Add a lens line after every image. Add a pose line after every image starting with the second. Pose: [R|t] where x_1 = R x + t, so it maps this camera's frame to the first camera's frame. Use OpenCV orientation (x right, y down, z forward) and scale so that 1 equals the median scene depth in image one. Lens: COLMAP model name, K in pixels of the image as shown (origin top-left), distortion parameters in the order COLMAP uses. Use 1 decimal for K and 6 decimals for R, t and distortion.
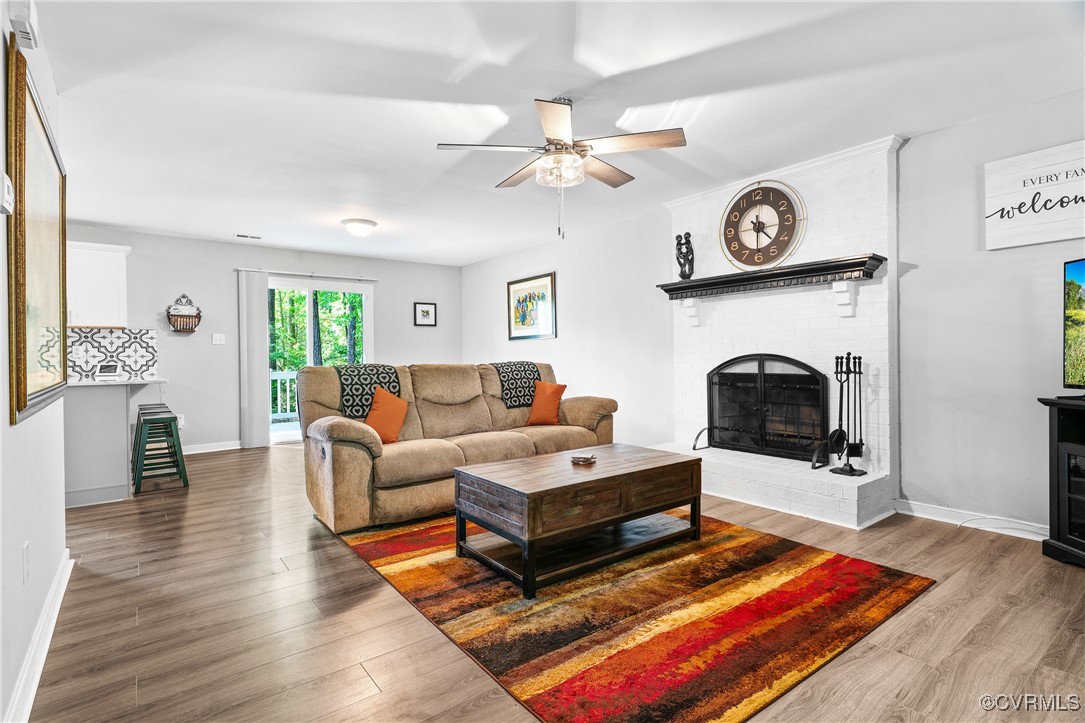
lens RADIAL K [[517.5, 0, 525.4], [0, 517.5, 355.8], [0, 0, 1]] dist [0.009996, 0.000914]
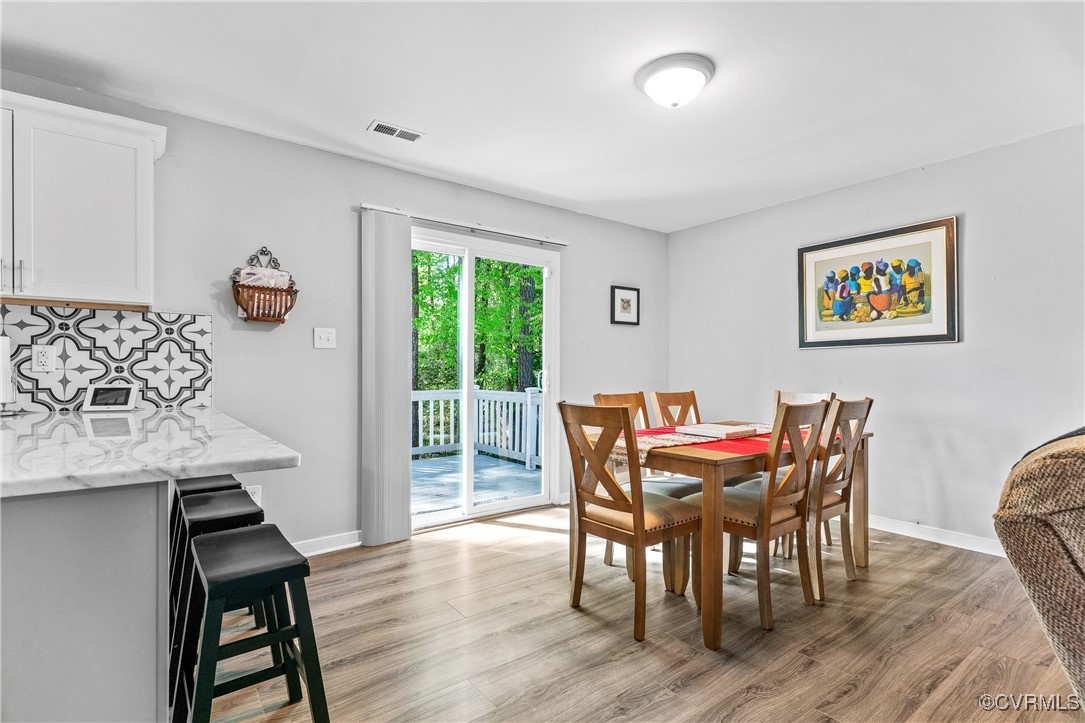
lens RADIAL K [[517.5, 0, 536.7], [0, 517.5, 367.1], [0, 0, 1]] dist [0.009996, 0.000914]
pose [[0.999922, 0.011343, -0.005231, -0.510174], [-0.011373, 0.999919, -0.005739, -0.002667], [0.005165, 0.005798, 0.999970, 0.653493]]
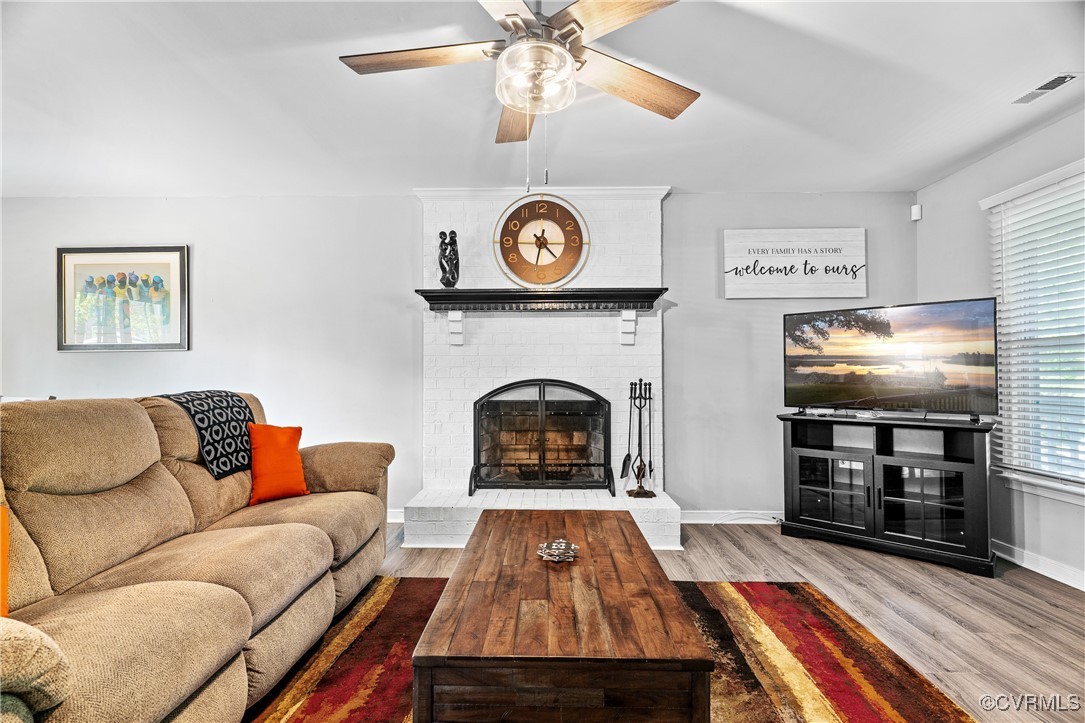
lens RADIAL K [[517.5, 0, 542.6], [0, 517.5, 363.0], [0, 0, 1]] dist [0.009996, 0.000914]
pose [[0.619201, 0.027796, 0.784740, -0.236478], [-0.005740, 0.999507, -0.030874, -0.003743], [-0.785211, 0.014613, 0.619056, 0.375841]]
